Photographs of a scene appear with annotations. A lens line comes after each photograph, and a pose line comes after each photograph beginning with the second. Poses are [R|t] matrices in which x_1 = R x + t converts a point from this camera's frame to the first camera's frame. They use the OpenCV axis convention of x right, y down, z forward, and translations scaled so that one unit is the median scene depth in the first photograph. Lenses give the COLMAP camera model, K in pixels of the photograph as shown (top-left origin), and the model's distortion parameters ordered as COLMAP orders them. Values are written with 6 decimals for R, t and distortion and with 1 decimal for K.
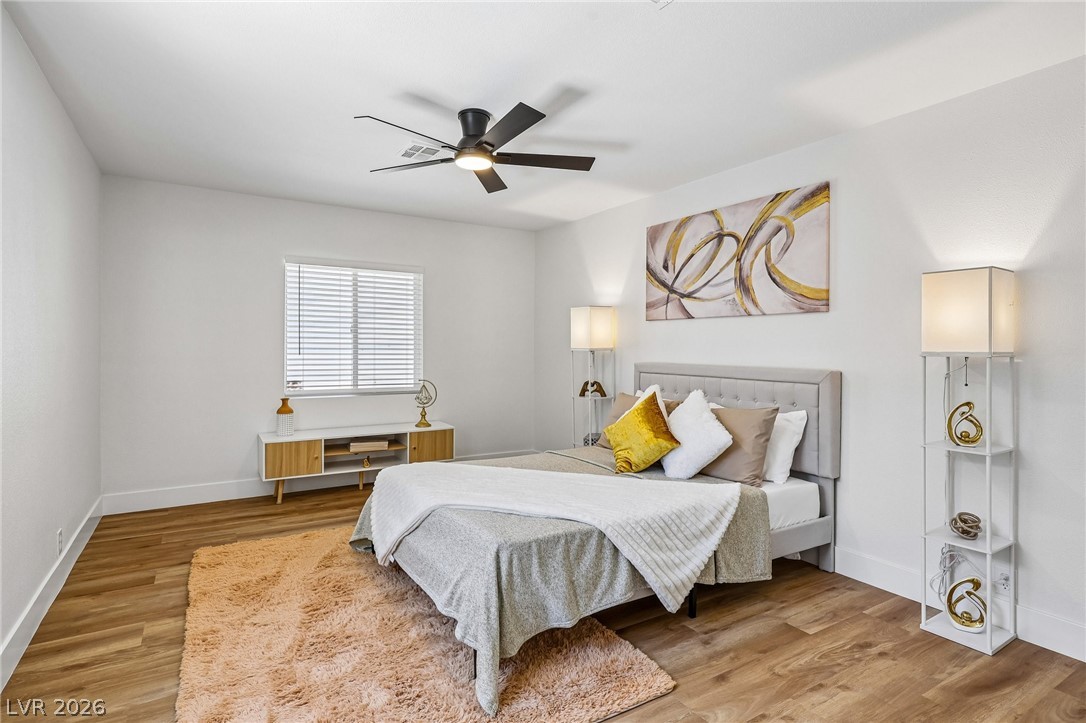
lens RADIAL K [[561.2, 0, 543.8], [0, 561.2, 350.4], [0, 0, 1]] dist [-0.007207, 0.002963]
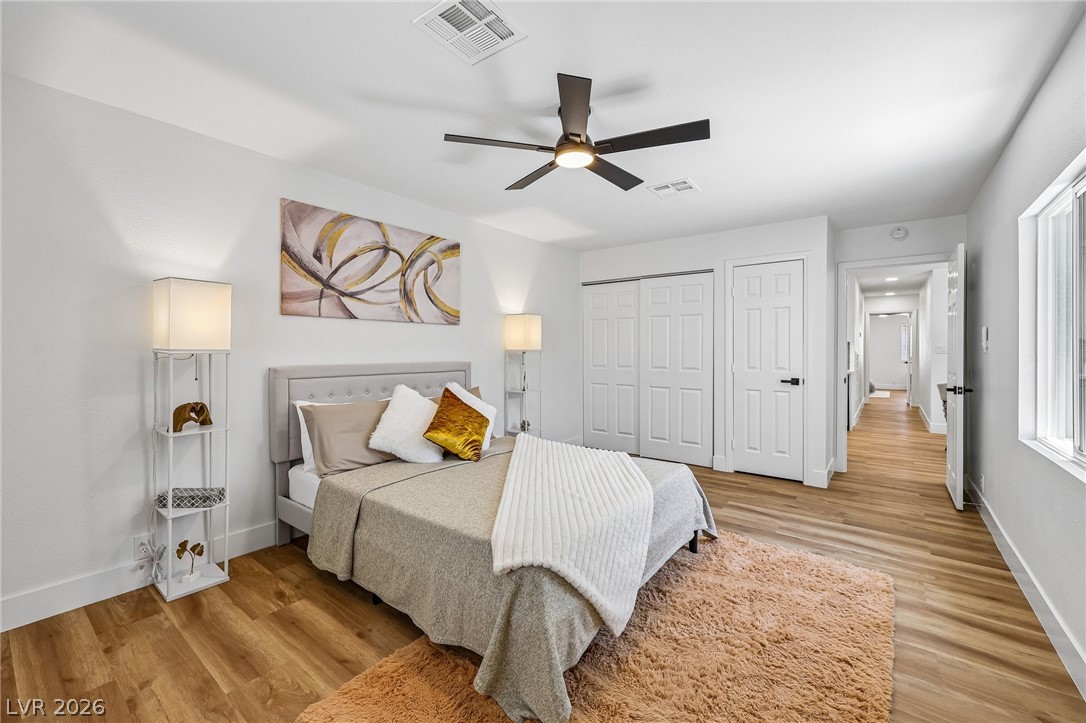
lens RADIAL K [[443.9, 0, 547.5], [0, 443.9, 356.7], [0, 0, 1]] dist [-0.002855, 0.001103]
pose [[-0.360775, -0.019168, 0.932456, -0.645708], [0.005652, 0.999725, 0.022738, -0.005460], [-0.932636, 0.013473, -0.360568, 1.035430]]
